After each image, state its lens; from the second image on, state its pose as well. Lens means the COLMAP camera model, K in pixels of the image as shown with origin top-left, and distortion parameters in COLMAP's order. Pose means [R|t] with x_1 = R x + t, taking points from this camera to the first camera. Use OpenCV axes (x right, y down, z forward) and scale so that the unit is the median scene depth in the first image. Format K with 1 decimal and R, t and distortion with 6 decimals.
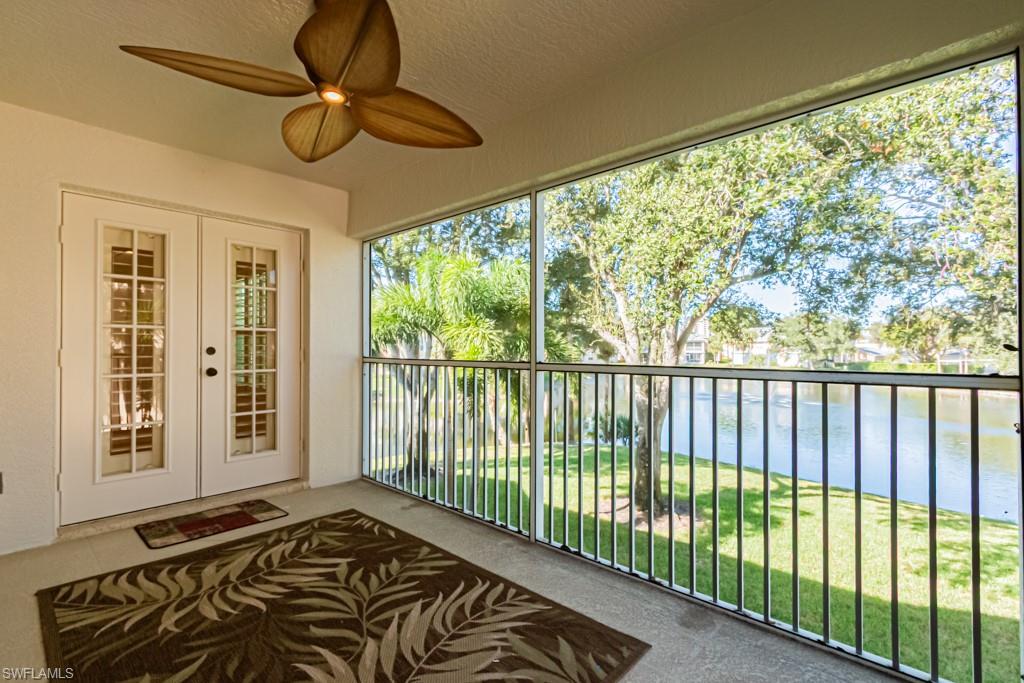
lens RADIAL K [[470.2, 0, 502.9], [0, 470.2, 343.0], [0, 0, 1]] dist [0.006603, -0.000425]
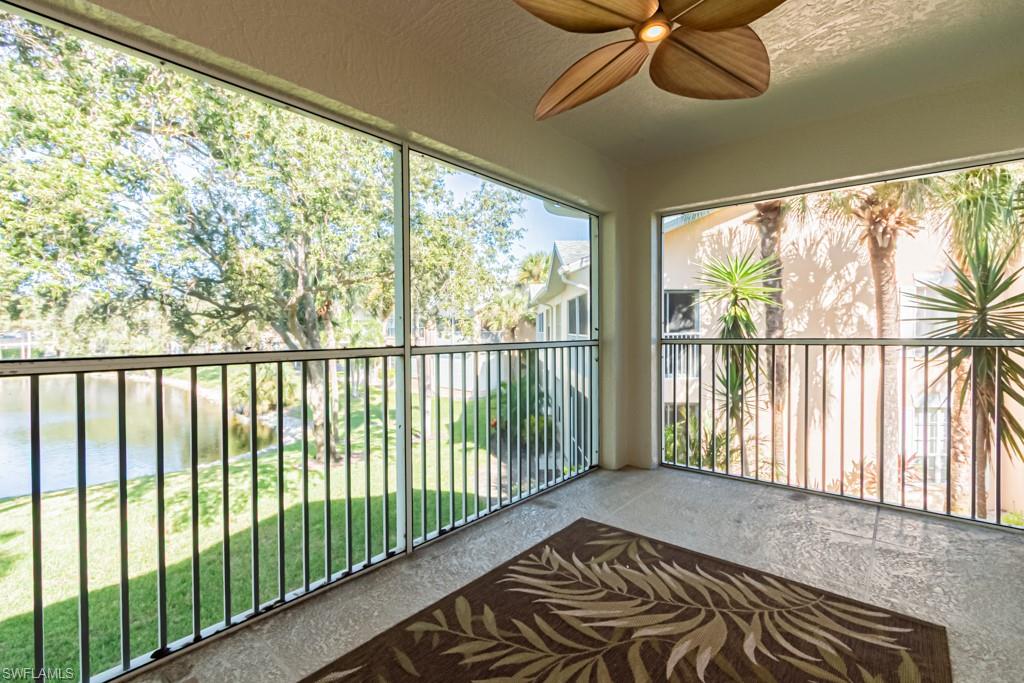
lens RADIAL K [[462.9, 0, 502.1], [0, 462.9, 336.9], [0, 0, 1]] dist [0.003963, 0.000094]
pose [[-0.037500, -0.015060, 0.999183, -0.703613], [-0.008274, 0.999857, 0.014760, 0.008813], [-0.999262, -0.007714, -0.037619, 0.768314]]
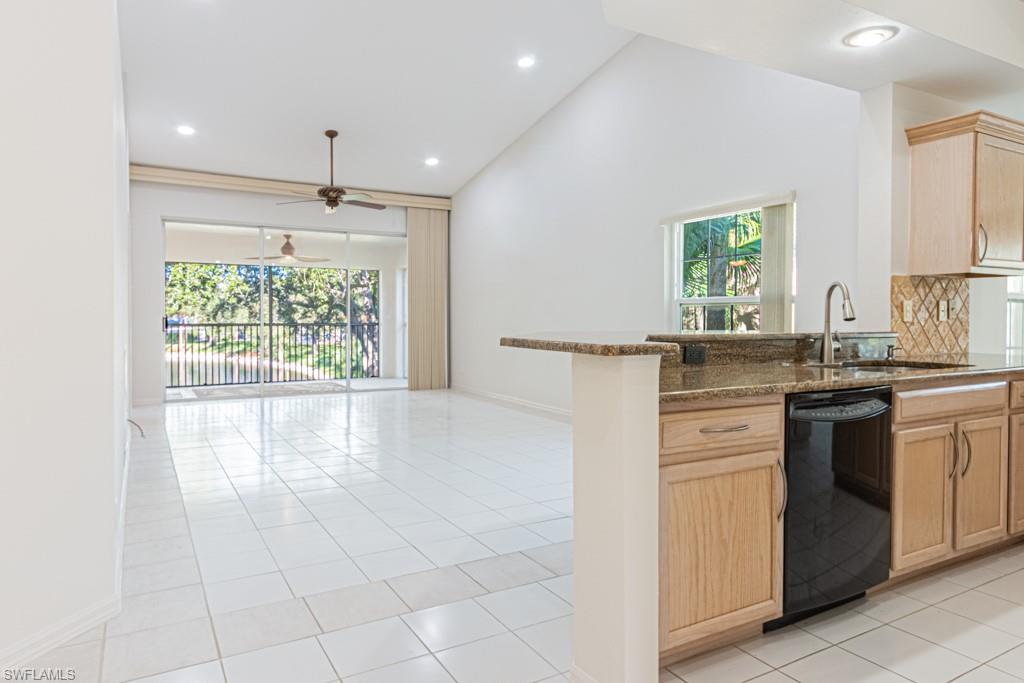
lens RADIAL K [[620.5, 0, 508.7], [0, 620.5, 329.9], [0, 0, 1]] dist [-0.000814, -0.000142]
pose [[0.274032, -0.020843, 0.961495, -2.972595], [-0.009508, 0.999658, 0.024380, -0.025828], [-0.961674, -0.015823, 0.273740, -1.356564]]
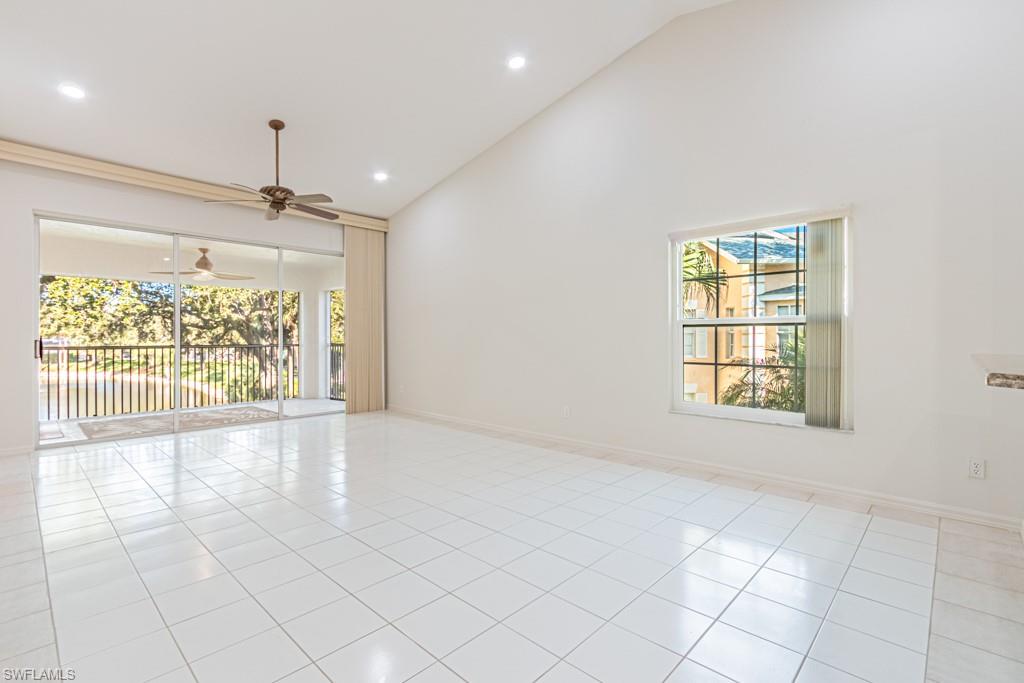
lens RADIAL K [[474.2, 0, 500.8], [0, 474.2, 340.7], [0, 0, 1]] dist [0.003158, -0.000638]
pose [[0.014708, -0.008117, 0.999859, -2.424945], [-0.008986, 0.999926, 0.008250, -0.023702], [-0.999851, -0.009106, 0.014634, -0.819834]]
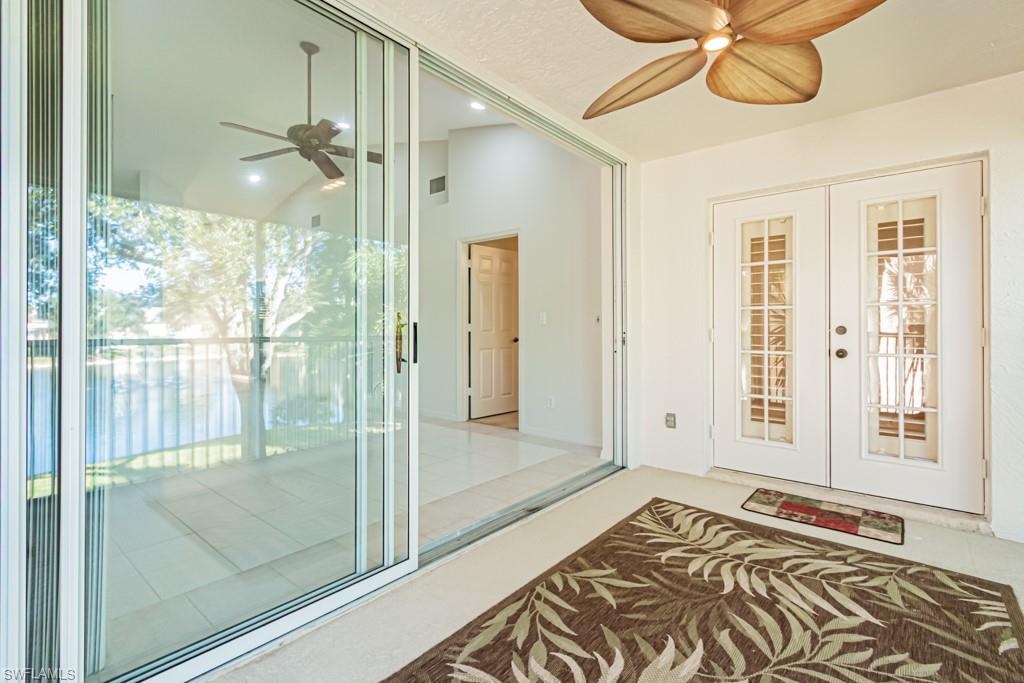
lens RADIAL K [[479.2, 0, 480.1], [0, 479.2, 329.6], [0, 0, 1]] dist [0.002690, 0.000518]
pose [[0.020886, 0.002702, -0.999778, 0.317278], [0.012177, 0.999921, 0.002957, 0.004574], [0.999708, -0.012237, 0.020851, 0.311956]]
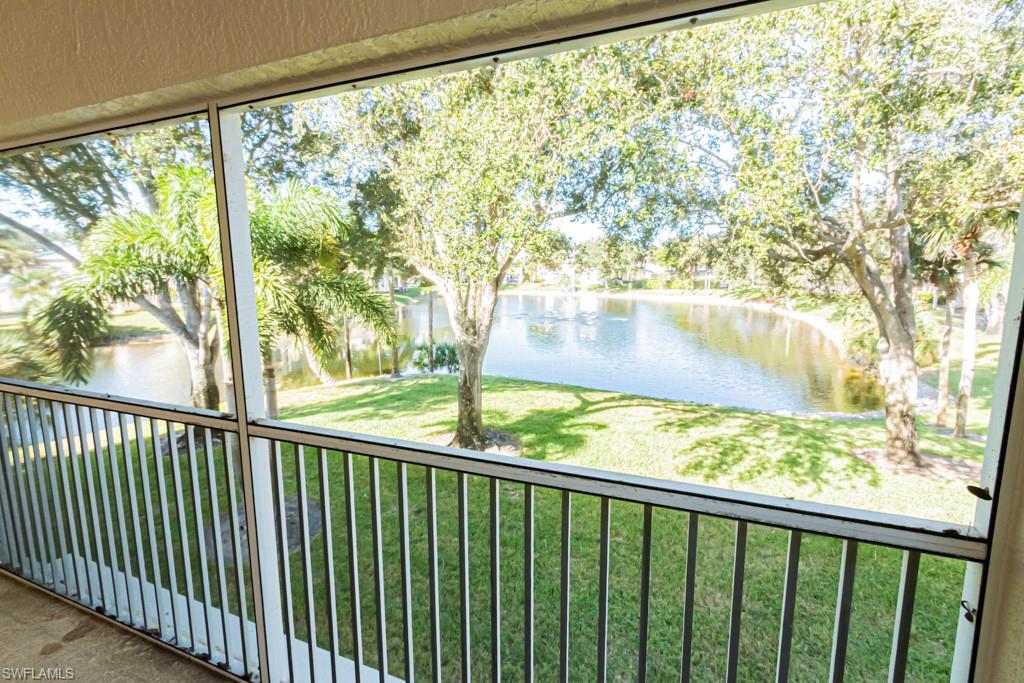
lens RADIAL K [[463.7, 0, 505.7], [0, 463.7, 335.5], [0, 0, 1]] dist [0.013641, 0.000229]
pose [[0.932099, -0.063913, 0.356520, 0.143861], [0.008297, 0.987818, 0.155391, -0.136418], [-0.362109, -0.141882, 0.921275, 0.328448]]
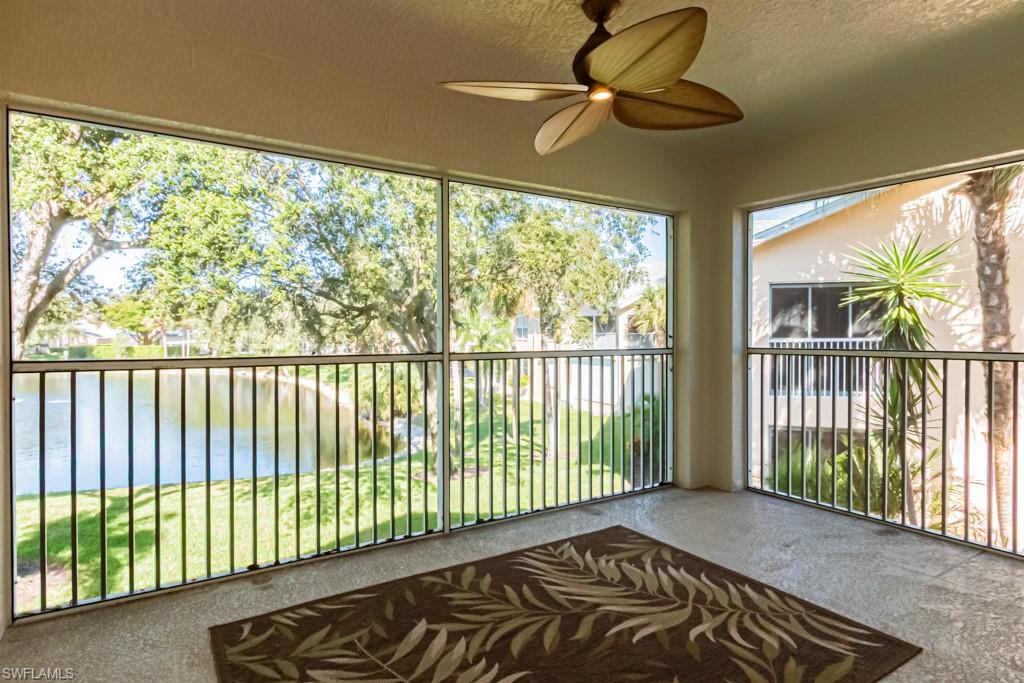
lens RADIAL K [[564.1, 0, 501.6], [0, 564.1, 335.9], [0, 0, 1]] dist [0.007648, 0.000433]
pose [[0.248478, -0.009826, 0.968588, -0.940914], [-0.012435, 0.999834, 0.013333, -0.010842], [-0.968558, -0.015358, 0.248314, 0.531759]]
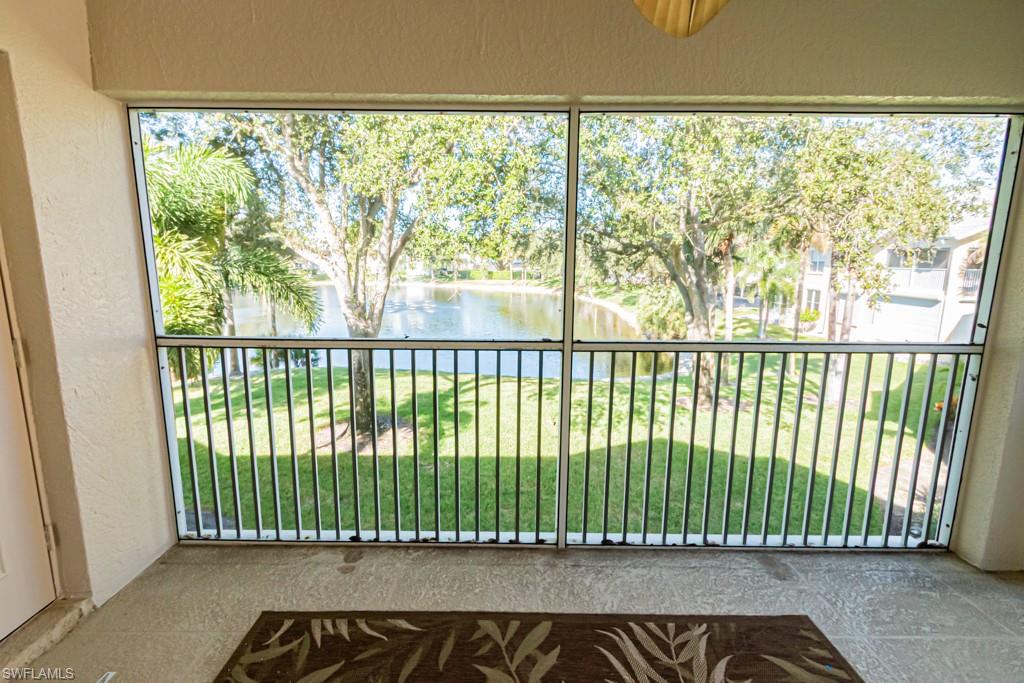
lens RADIAL K [[463.3, 0, 502.9], [0, 463.3, 334.8], [0, 0, 1]] dist [-0.000424, -0.000076]
pose [[0.730913, -0.107132, 0.674010, -0.480595], [-0.013938, 0.985053, 0.171686, -0.091025], [-0.682328, -0.134882, 0.718495, 0.462730]]
